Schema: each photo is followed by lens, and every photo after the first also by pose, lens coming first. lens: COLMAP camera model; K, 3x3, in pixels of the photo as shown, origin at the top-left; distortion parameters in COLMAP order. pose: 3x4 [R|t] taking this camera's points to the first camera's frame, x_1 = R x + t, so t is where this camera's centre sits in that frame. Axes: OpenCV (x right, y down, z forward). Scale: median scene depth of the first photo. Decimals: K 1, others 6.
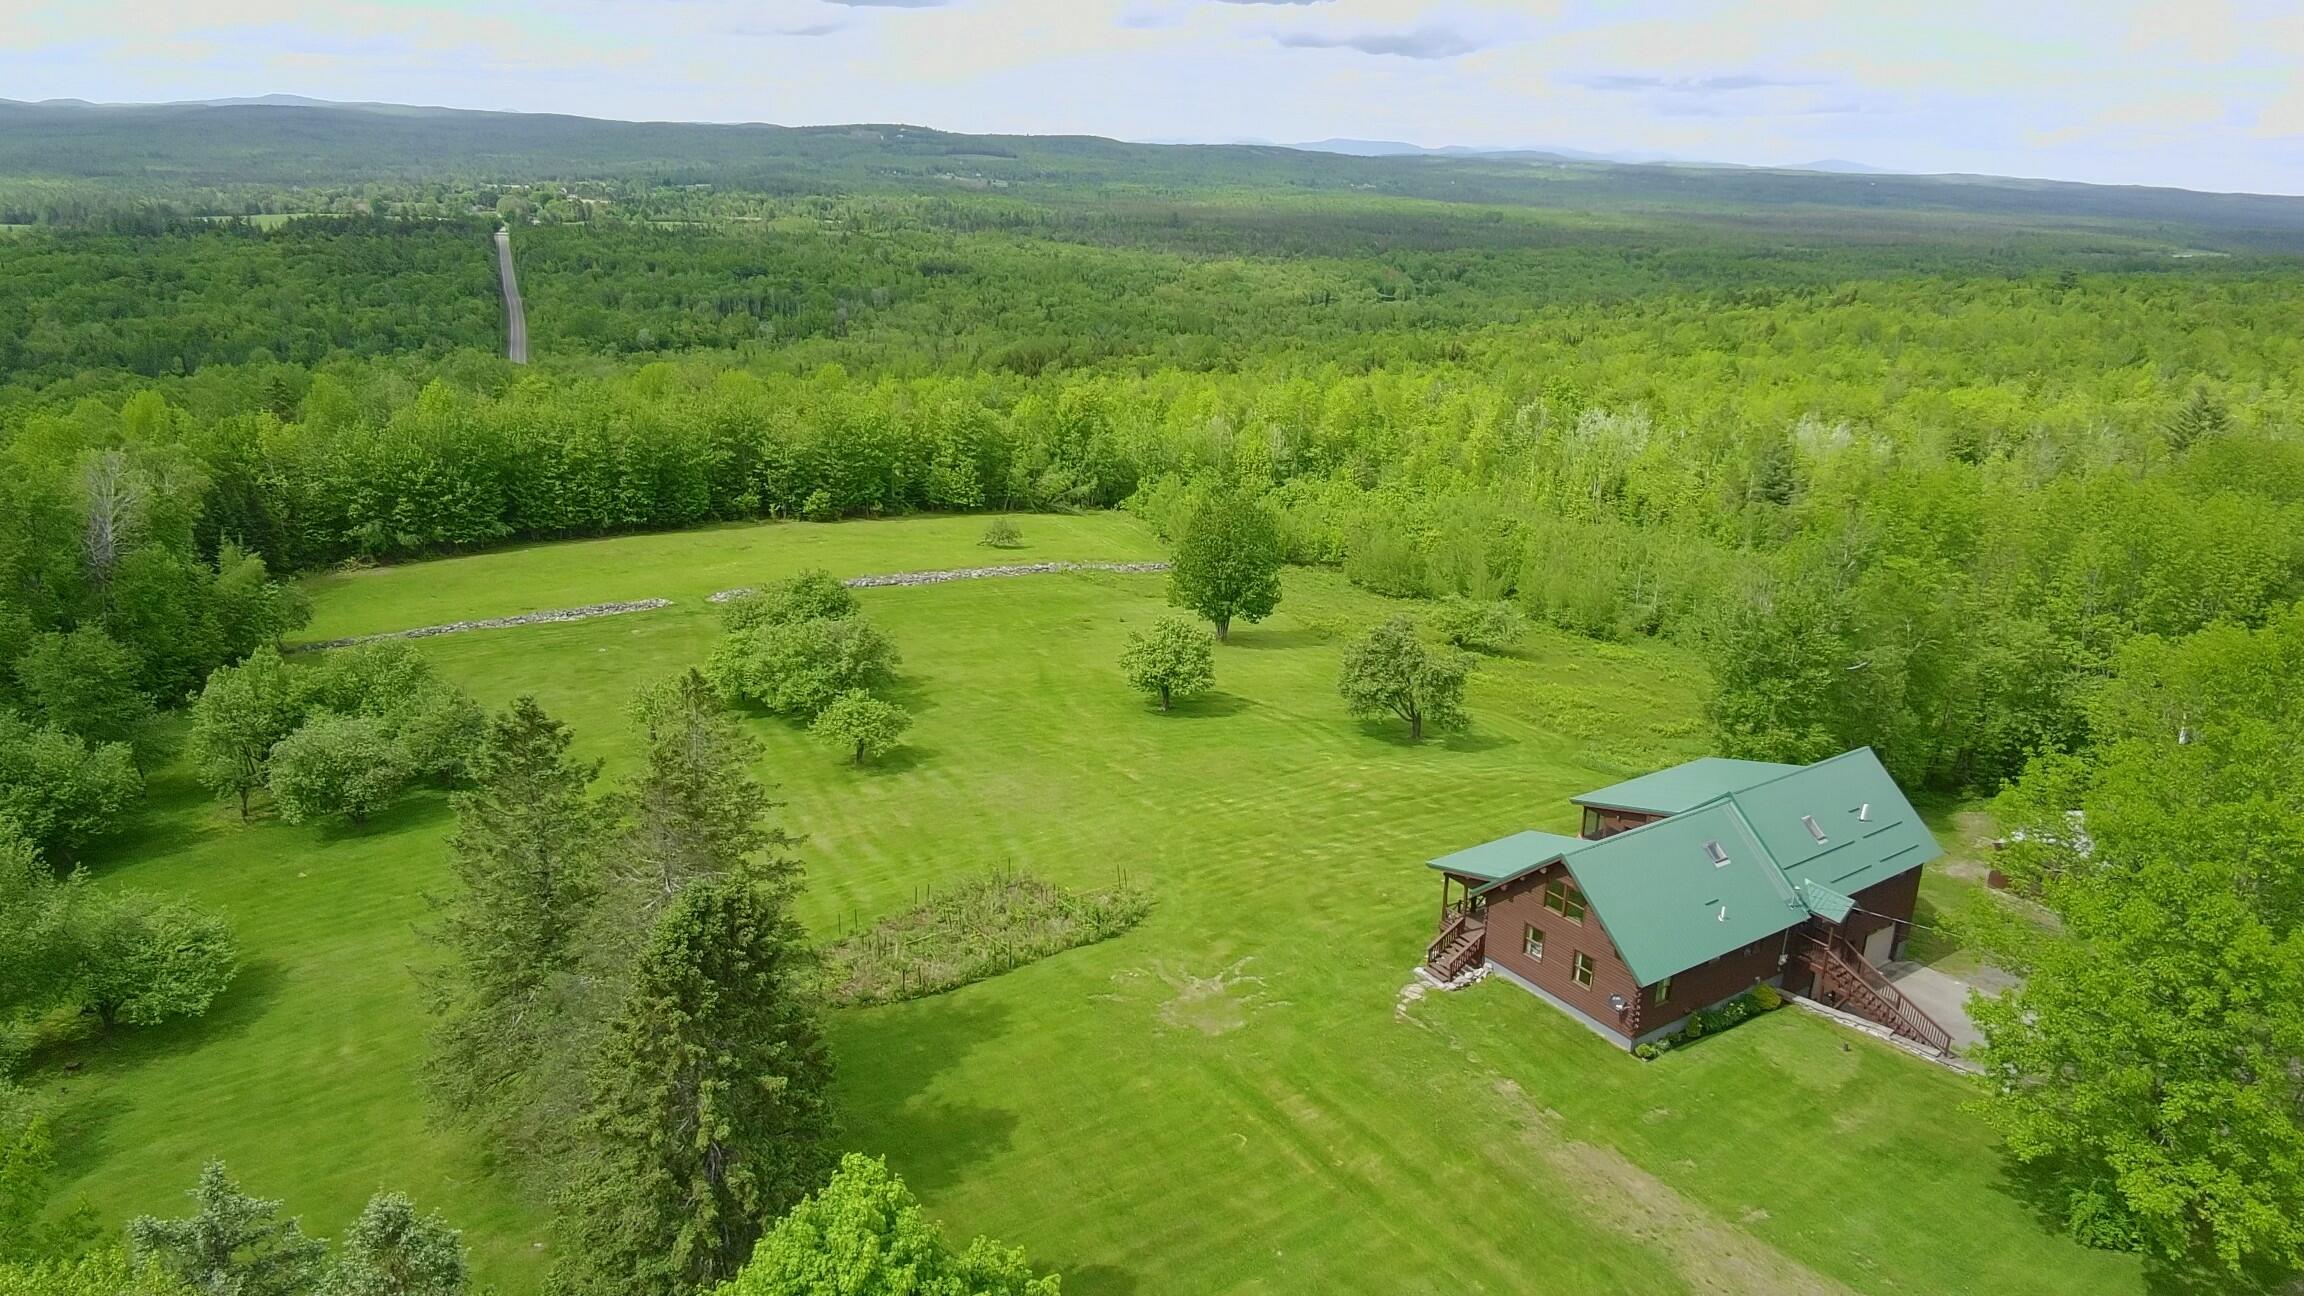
lens RADIAL K [[1523.4, 0, 1136.2], [0, 1523.4, 643.7], [0, 0, 1]] dist [0.077839, -0.155730]
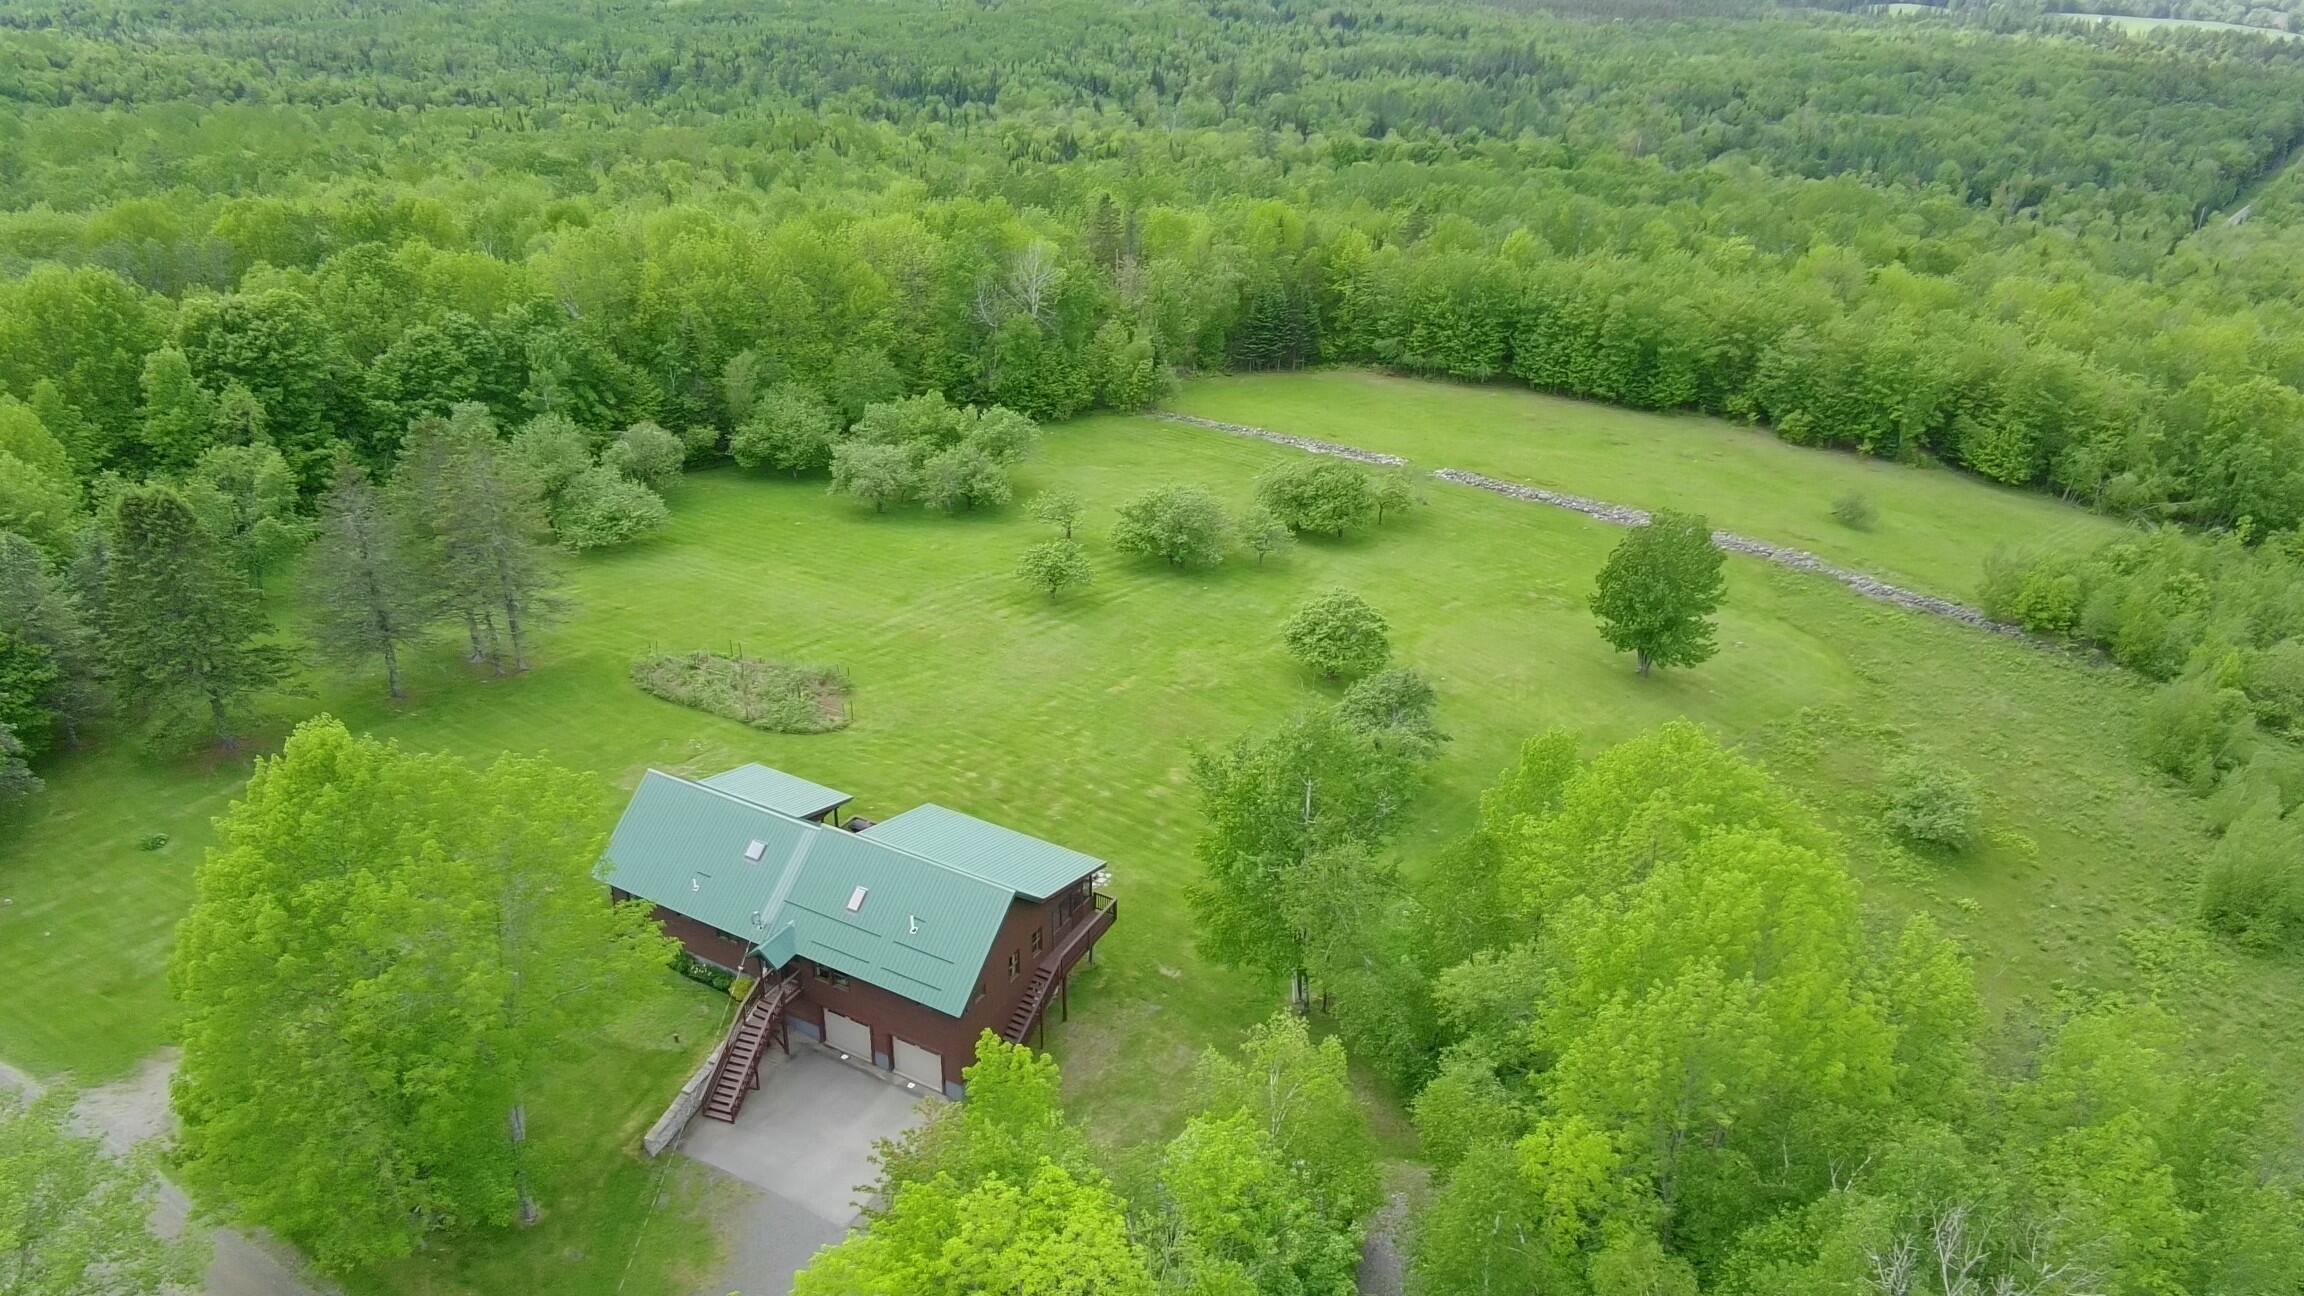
lens RADIAL K [[1523.4, 0, 1136.2], [0, 1523.4, 643.7], [0, 0, 1]] dist [0.077839, -0.155730]
pose [[0.439189, 0.378827, -0.814618, 0.932016], [-0.273602, 0.920076, 0.280360, -0.269693], [0.855719, 0.099750, 0.507735, 0.460294]]
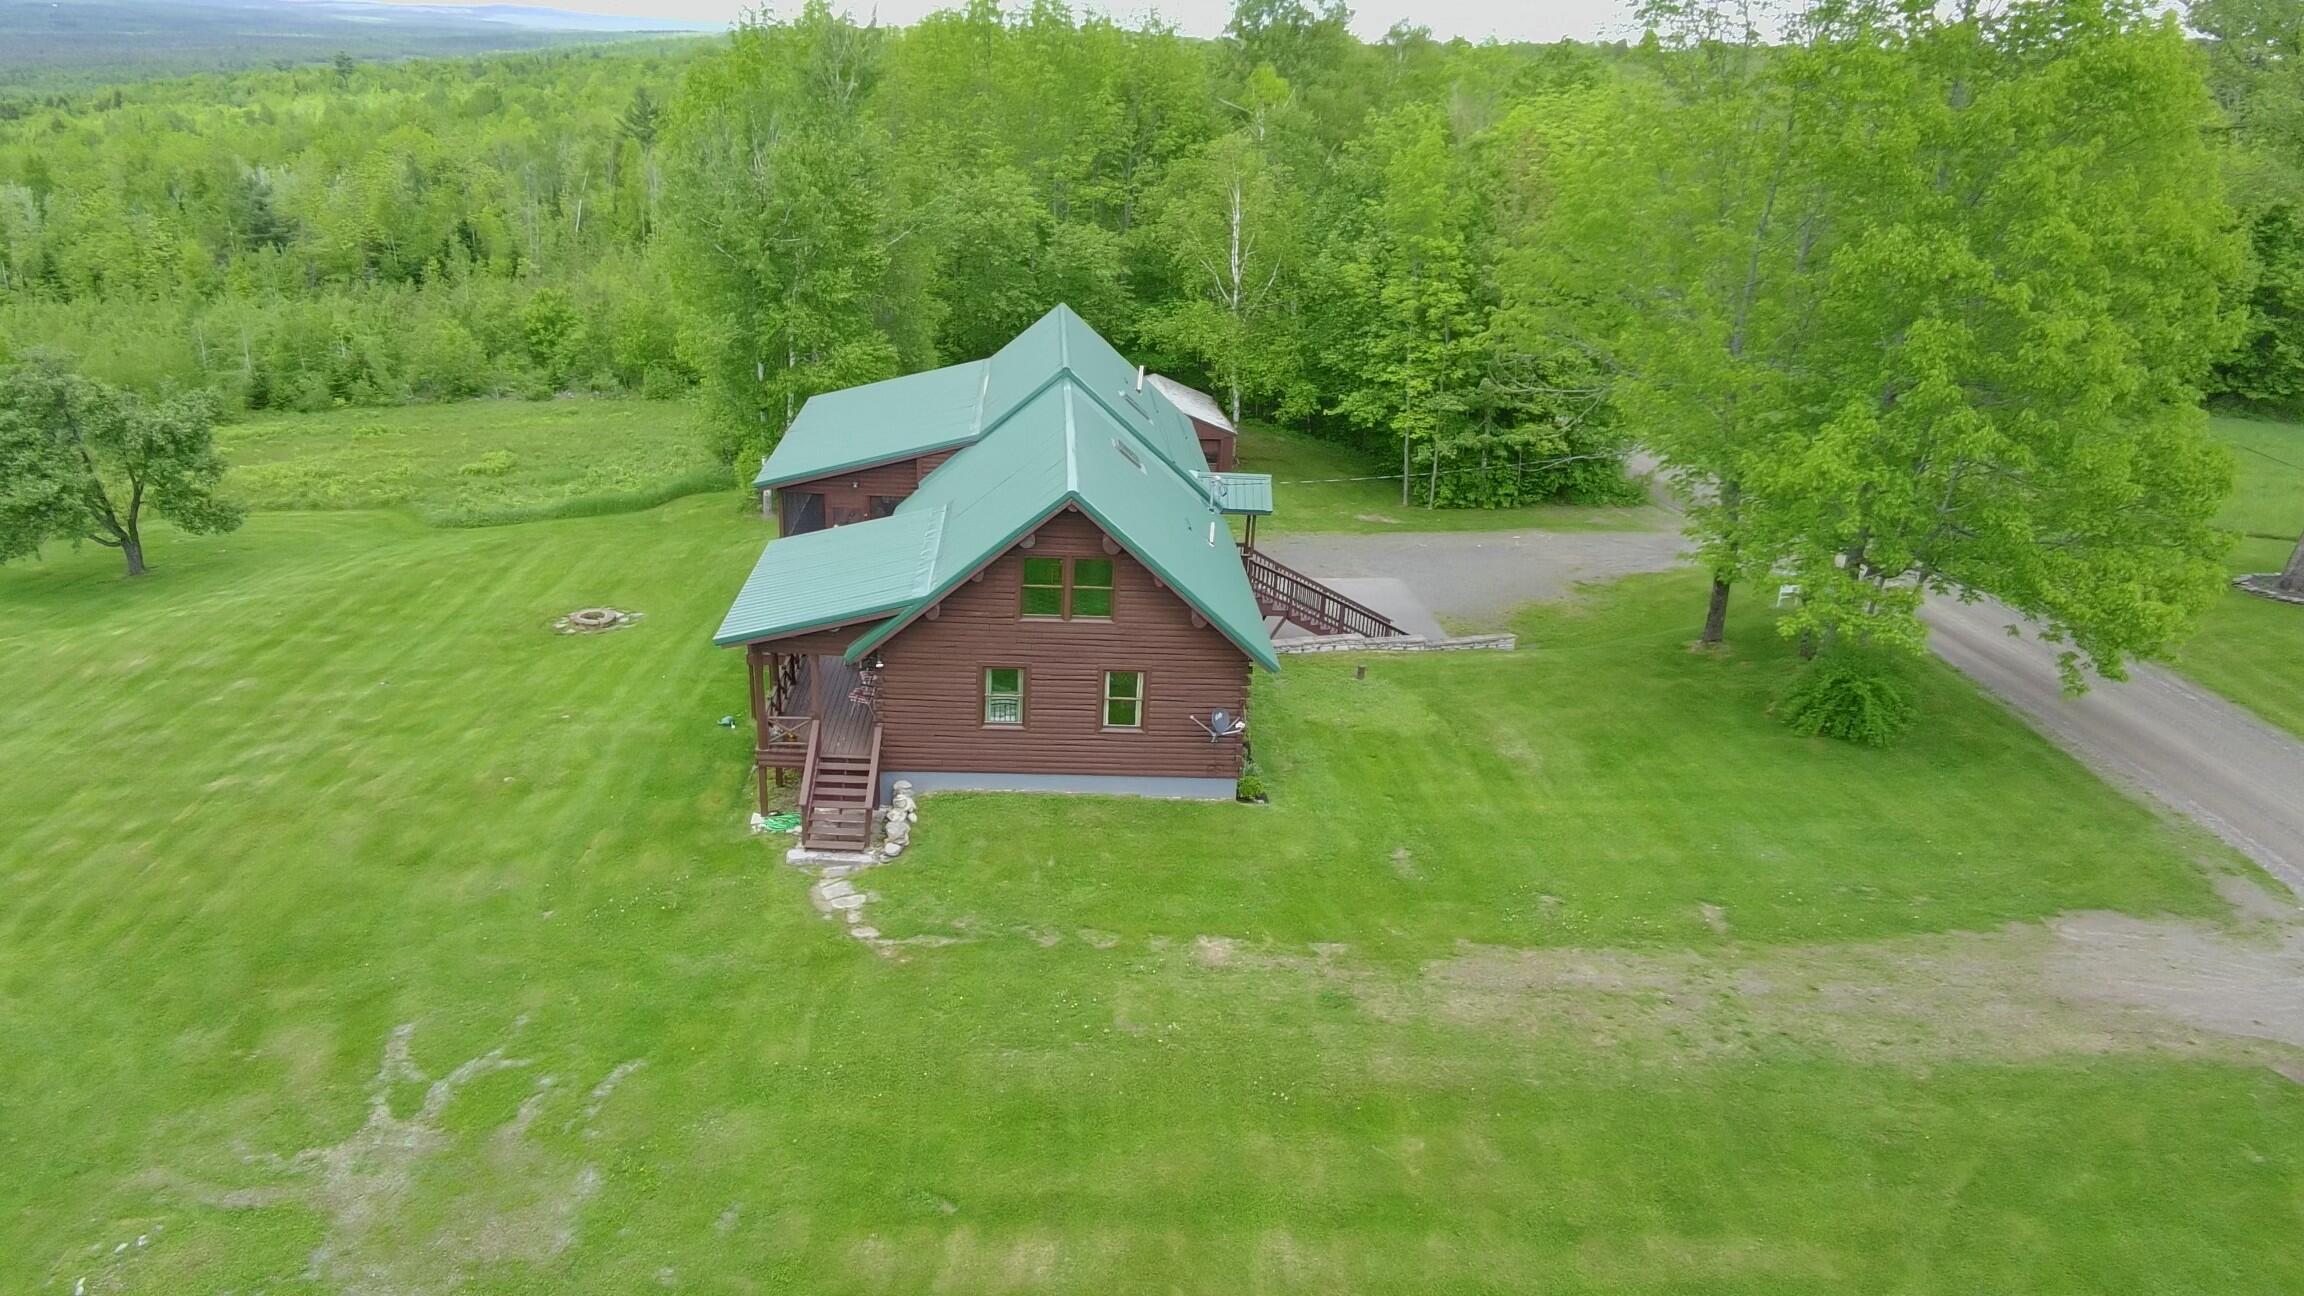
lens RADIAL K [[1523.4, 0, 1136.2], [0, 1523.4, 643.7], [0, 0, 1]] dist [0.077839, -0.155730]
pose [[0.524948, -0.313303, 0.791373, -0.077720], [0.228183, 0.947554, 0.223773, 0.051518], [-0.819977, 0.063109, 0.568907, 0.463199]]
